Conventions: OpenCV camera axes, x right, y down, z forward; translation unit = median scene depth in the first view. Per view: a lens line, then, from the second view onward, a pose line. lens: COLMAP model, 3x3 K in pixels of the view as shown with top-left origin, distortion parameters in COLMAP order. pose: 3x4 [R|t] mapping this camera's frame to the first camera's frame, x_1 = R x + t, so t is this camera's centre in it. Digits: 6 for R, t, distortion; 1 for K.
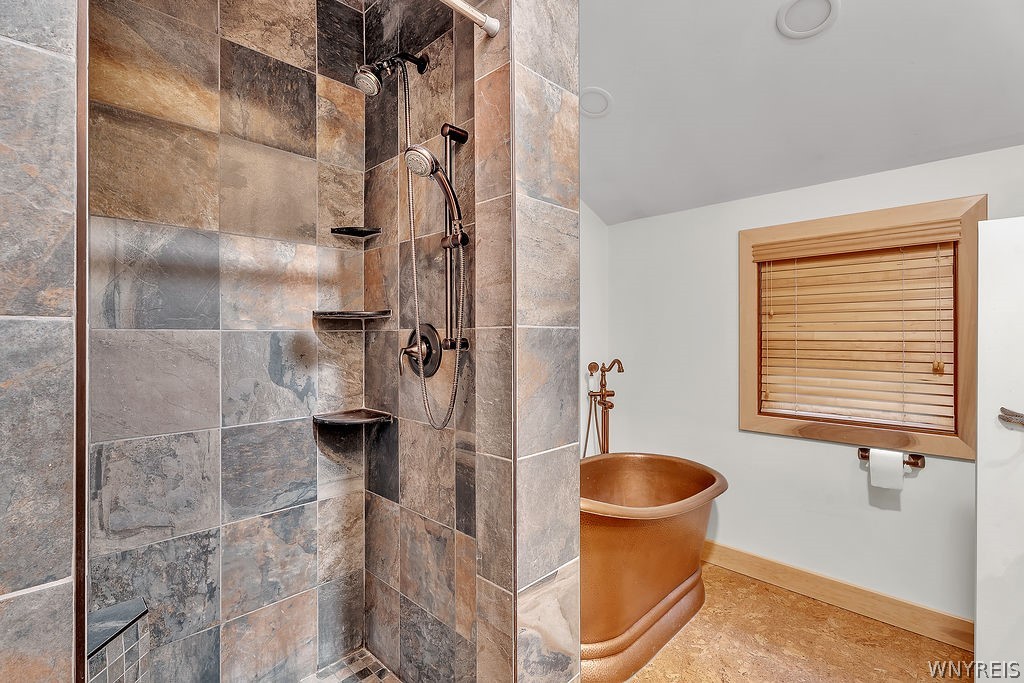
lens RADIAL K [[466.2, 0, 506.0], [0, 466.2, 337.1], [0, 0, 1]] dist [0.004358, 0.001326]
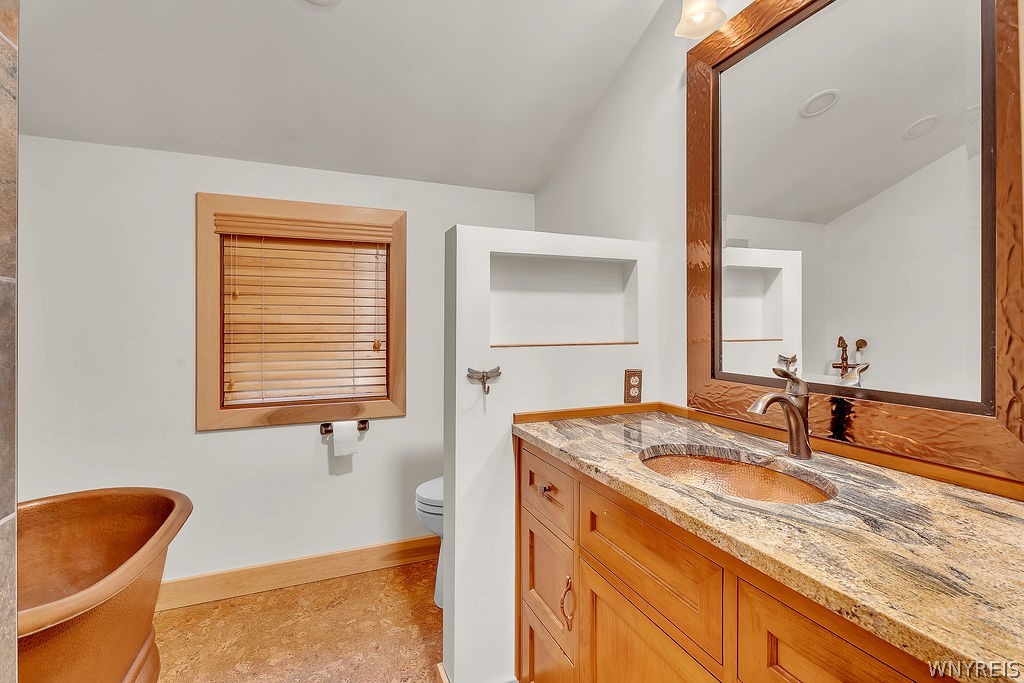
lens RADIAL K [[466.2, 0, 510.0], [0, 466.2, 325.6], [0, 0, 1]] dist [0.004358, 0.001326]
pose [[0.397514, 0.001274, 0.917595, -0.049048], [0.003340, 0.999990, -0.002835, 0.016333], [-0.917590, 0.004192, 0.397506, 0.178230]]
